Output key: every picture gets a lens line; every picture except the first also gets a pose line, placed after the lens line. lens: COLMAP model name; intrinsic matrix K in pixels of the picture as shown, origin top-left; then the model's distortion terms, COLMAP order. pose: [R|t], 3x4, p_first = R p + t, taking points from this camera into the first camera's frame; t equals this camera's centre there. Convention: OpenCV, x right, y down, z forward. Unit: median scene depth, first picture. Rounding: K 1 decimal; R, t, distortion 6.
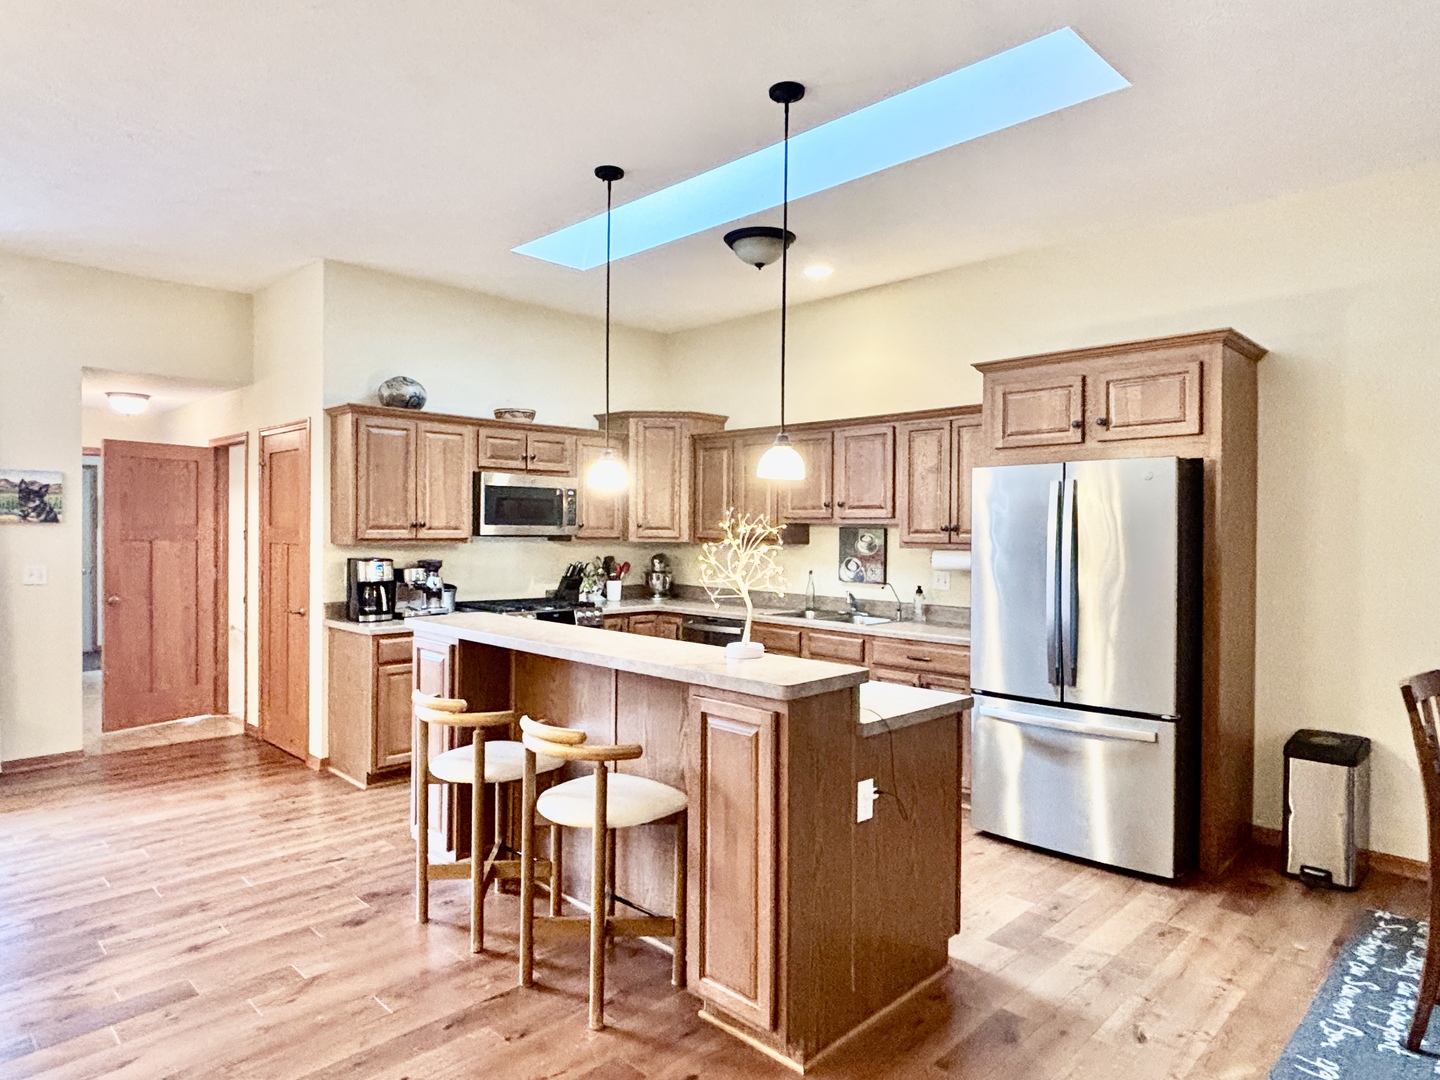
lens RADIAL K [[851.3, 0, 724.9], [0, 851.3, 533.1], [0, 0, 1]] dist [0.017467, -0.010042]
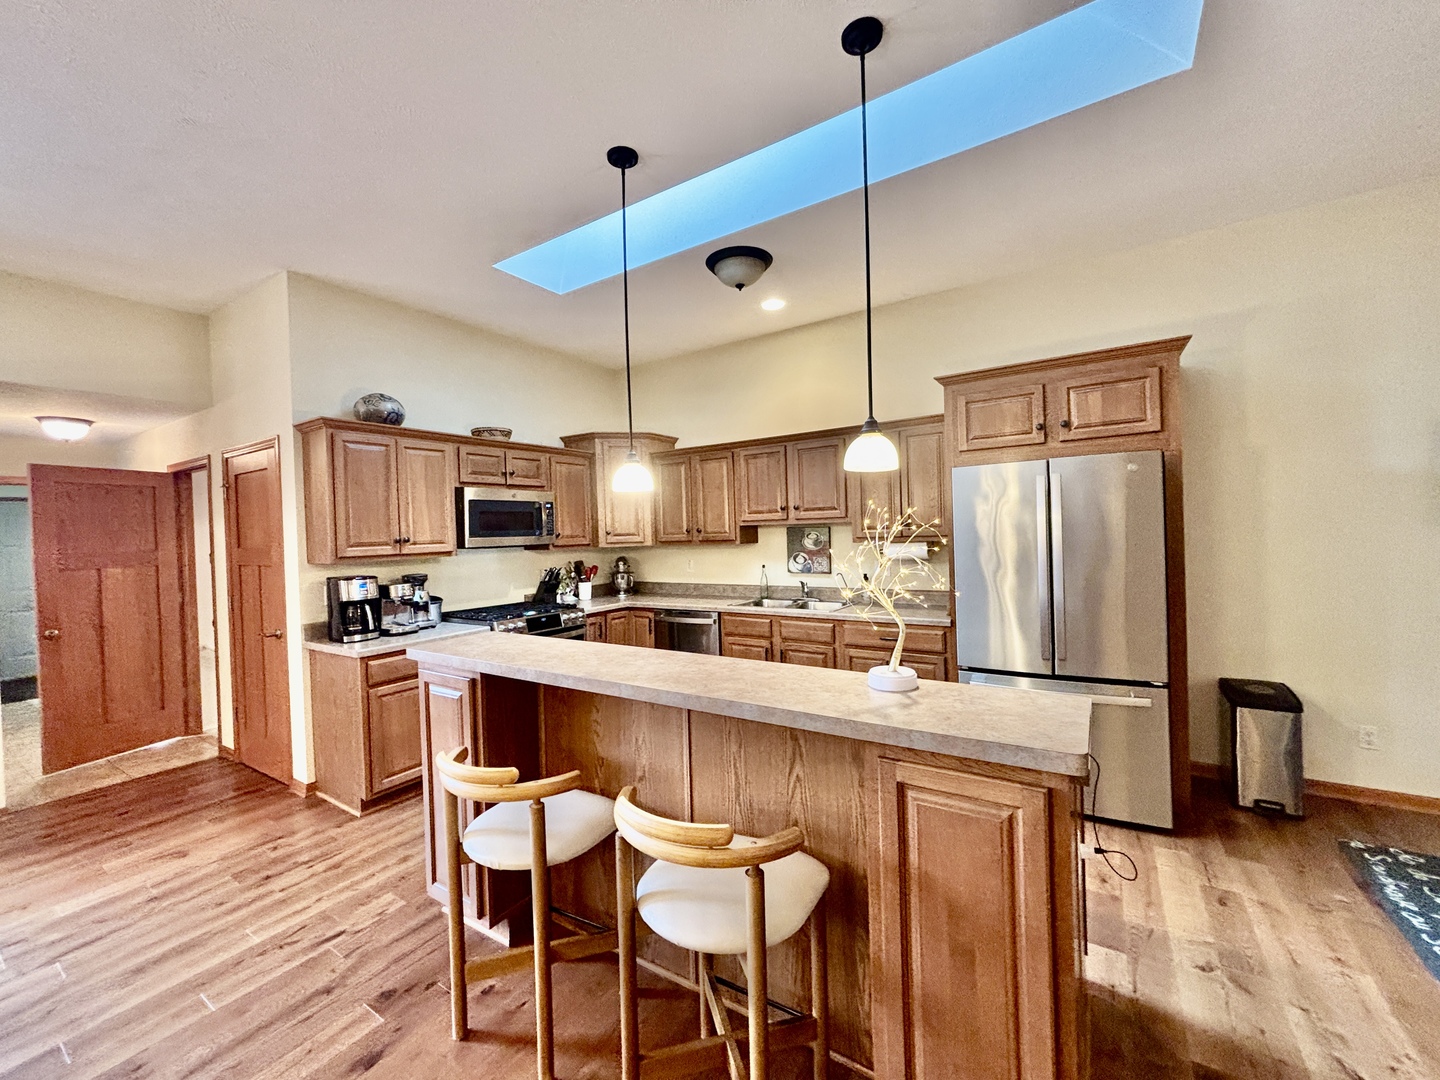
lens RADIAL K [[578.8, 0, 726.9], [0, 578.8, 536.4], [0, 0, 1]] dist [-0.000633, 0.002116]
pose [[0.979605, -0.041299, 0.196641, -0.129353], [0.040972, 0.999144, 0.005734, -0.002951], [-0.196709, 0.002439, 0.980459, 0.276415]]
